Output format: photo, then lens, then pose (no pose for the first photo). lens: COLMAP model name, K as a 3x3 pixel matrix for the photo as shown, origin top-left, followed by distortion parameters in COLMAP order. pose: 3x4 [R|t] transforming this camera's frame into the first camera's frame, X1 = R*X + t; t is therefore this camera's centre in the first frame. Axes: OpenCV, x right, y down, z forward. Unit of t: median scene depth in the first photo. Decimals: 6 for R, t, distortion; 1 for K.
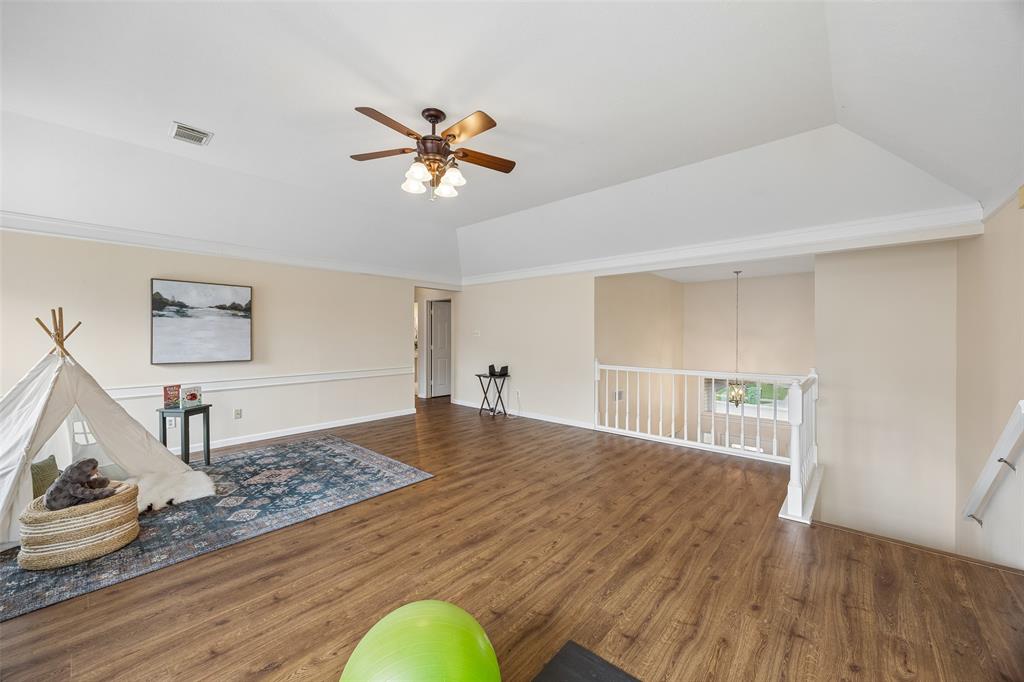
lens RADIAL K [[398.4, 0, 501.1], [0, 398.4, 336.3], [0, 0, 1]] dist [-0.000226, -0.000155]
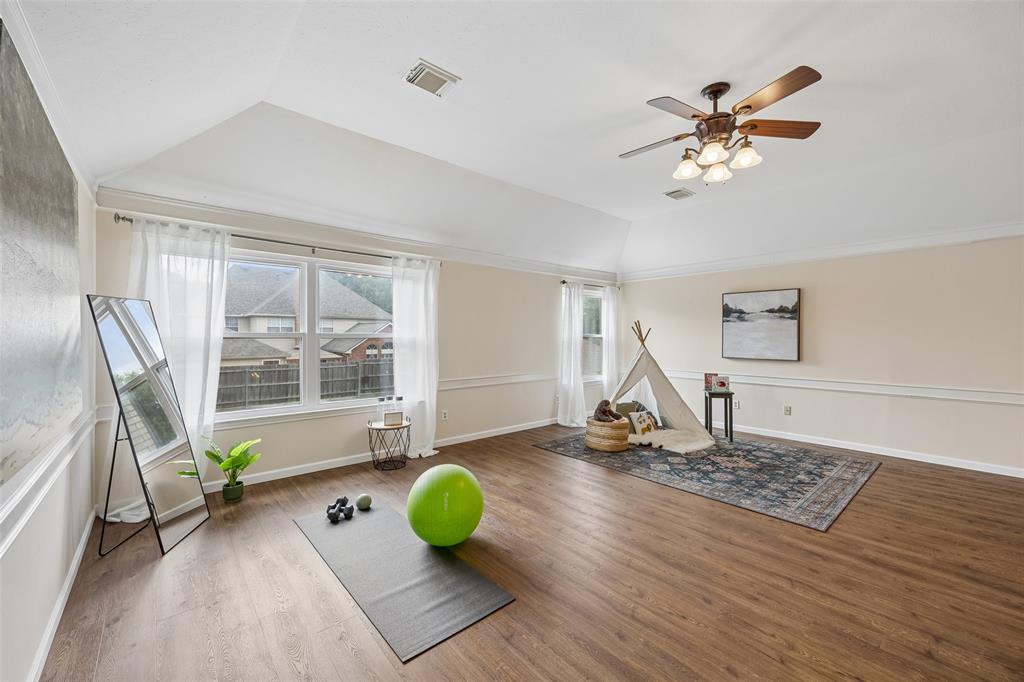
lens RADIAL K [[398.4, 0, 514.9], [0, 398.4, 336.1], [0, 0, 1]] dist [-0.000226, -0.000155]
pose [[-0.119290, 0.001187, -0.992859, 0.594677], [-0.004056, 0.999990, 0.001683, -0.002117], [0.992851, 0.004228, -0.119284, 0.509454]]
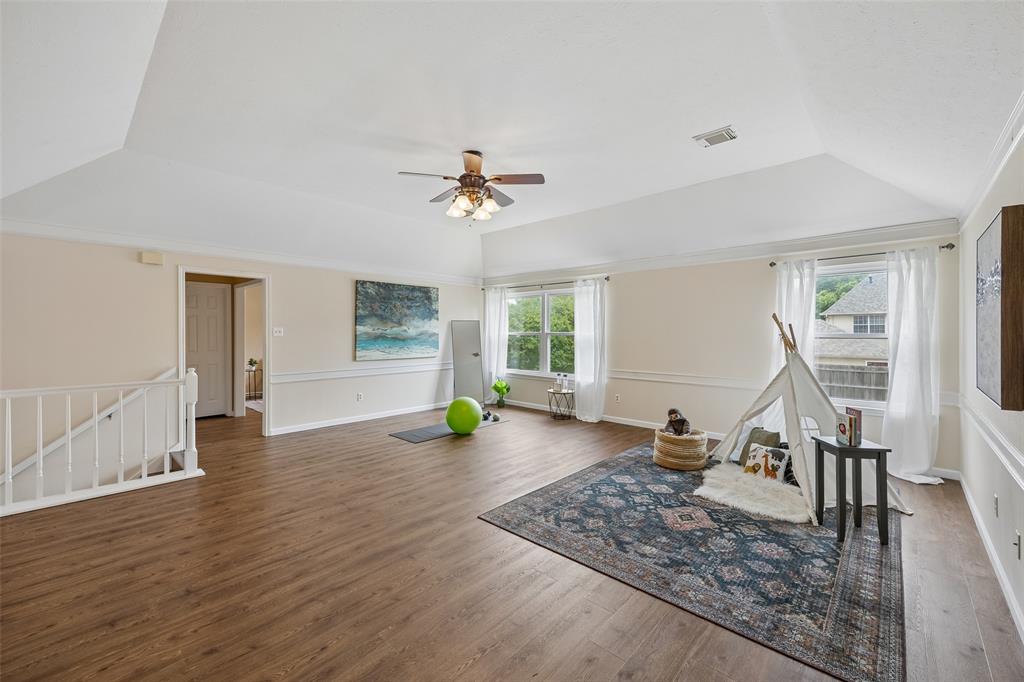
lens RADIAL K [[398.4, 0, 516.6], [0, 398.4, 338.3], [0, 0, 1]] dist [-0.000226, -0.000155]
pose [[-0.999737, -0.000446, -0.022932, -0.214274], [-0.000841, 0.999852, 0.017185, -0.012444], [0.022921, 0.017200, -0.999589, 1.712479]]
